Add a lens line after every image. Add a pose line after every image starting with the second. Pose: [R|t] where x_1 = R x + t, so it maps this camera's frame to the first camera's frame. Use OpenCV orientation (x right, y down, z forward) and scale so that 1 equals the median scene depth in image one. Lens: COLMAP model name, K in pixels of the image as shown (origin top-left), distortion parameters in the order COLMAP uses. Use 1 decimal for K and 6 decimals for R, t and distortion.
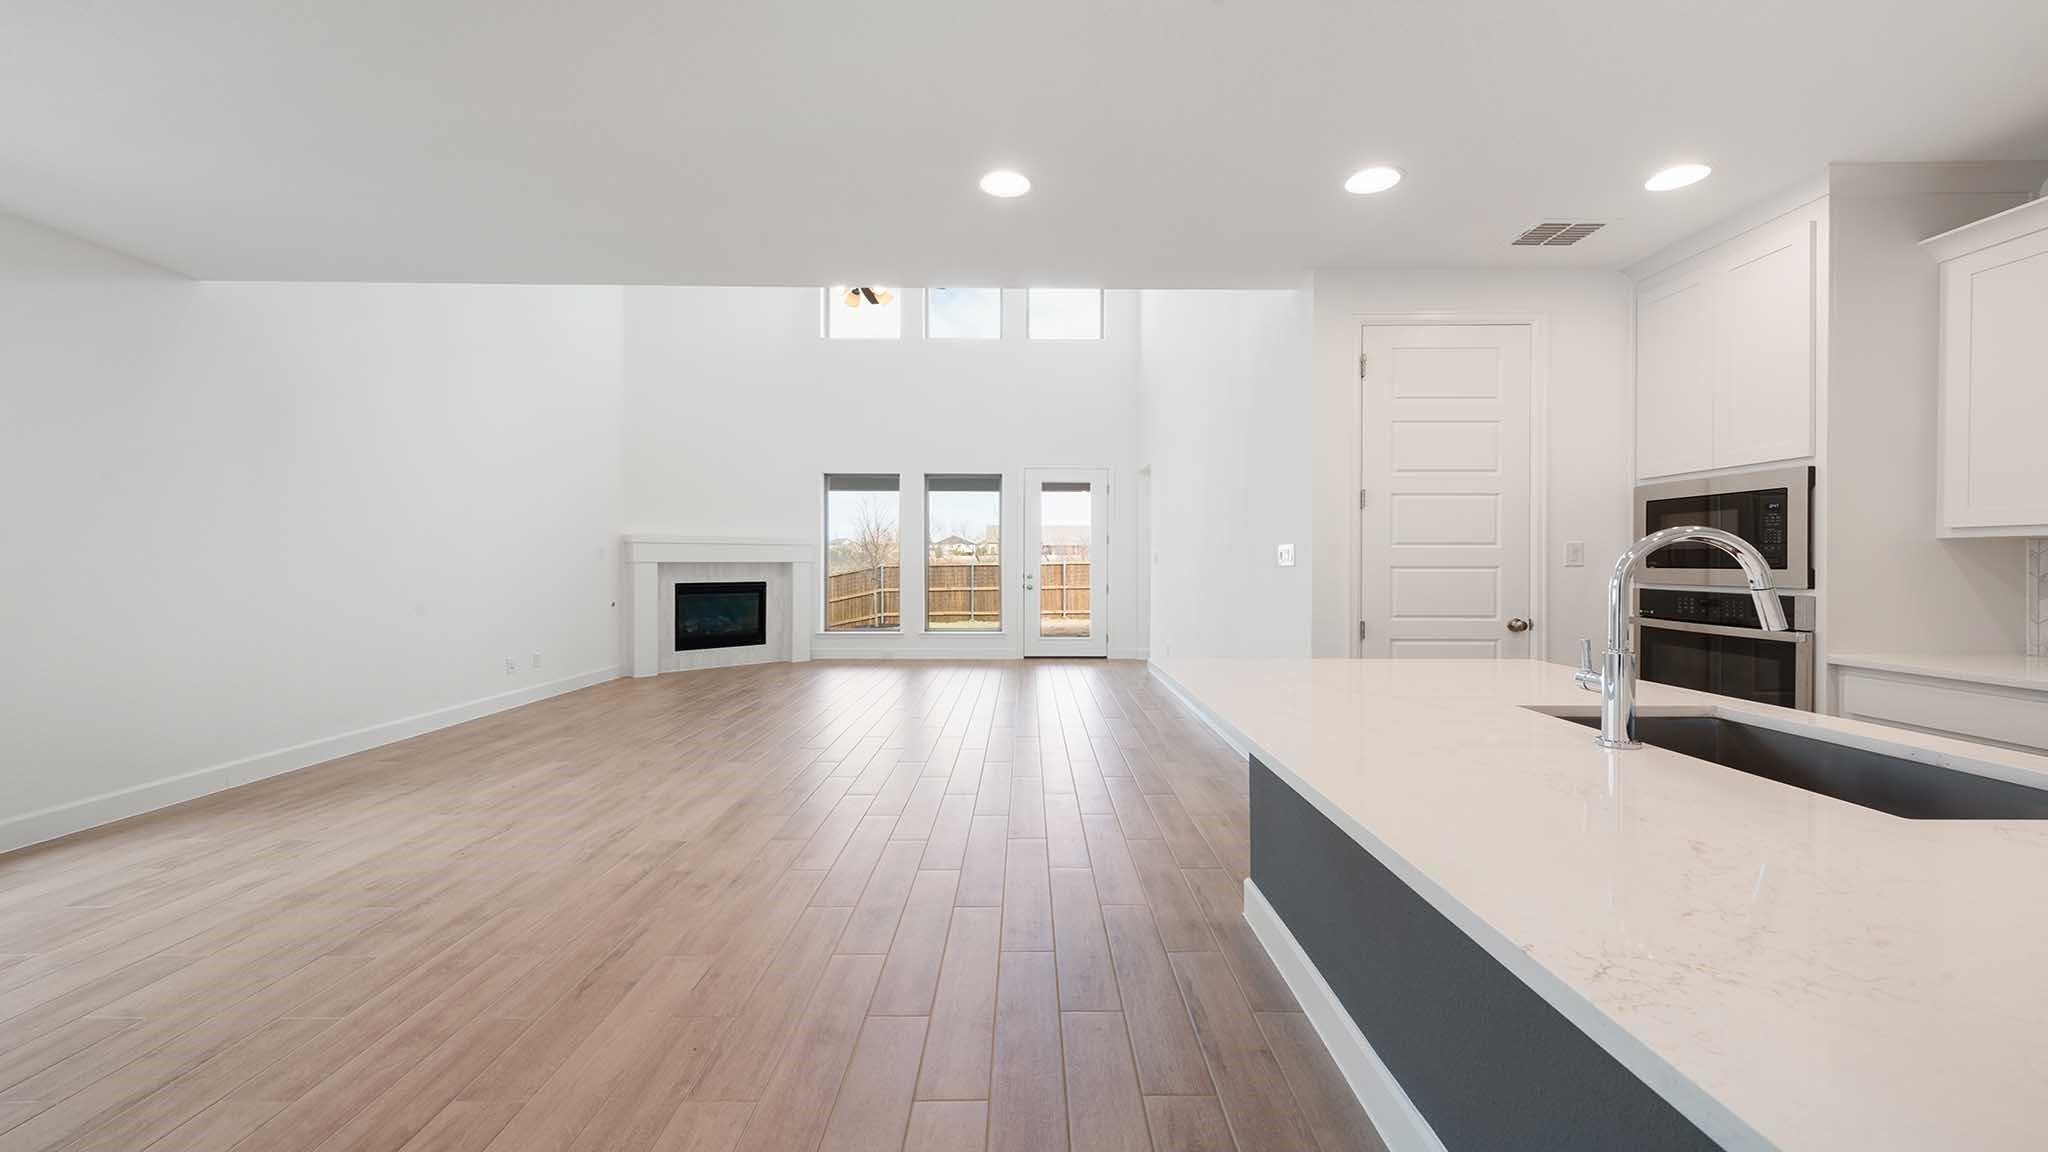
lens RADIAL K [[830.1, 0, 1028.4], [0, 830.1, 576.6], [0, 0, 1]] dist [0.000872, 0.000013]
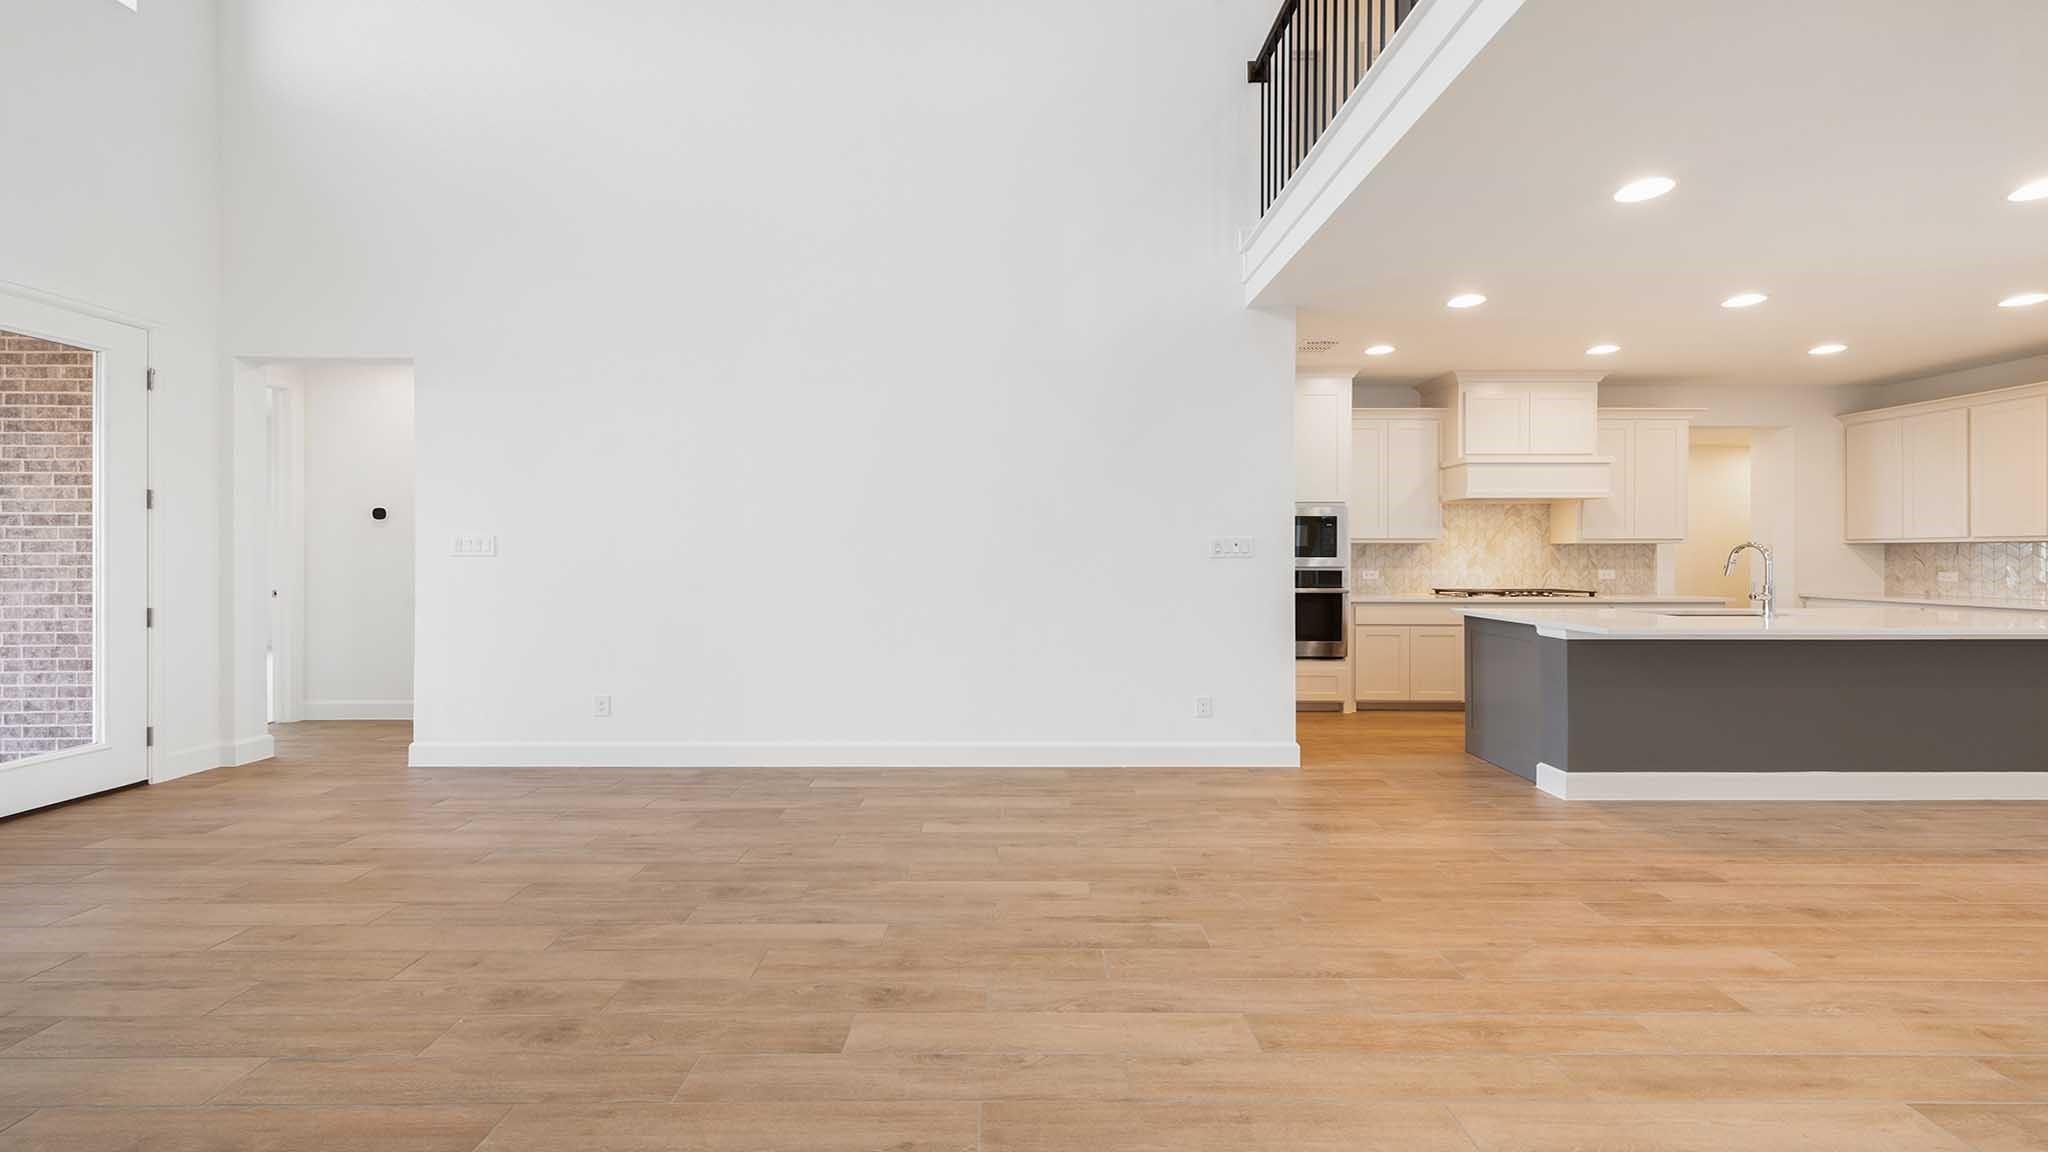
lens RADIAL K [[830.1, 0, 1028.8], [0, 830.1, 564.8], [0, 0, 1]] dist [0.000872, 0.000013]
pose [[-0.017307, -0.013530, 0.999759, -0.972282], [0.002863, 0.999904, 0.013581, -0.021407], [-0.999846, 0.003097, -0.017266, 1.657177]]
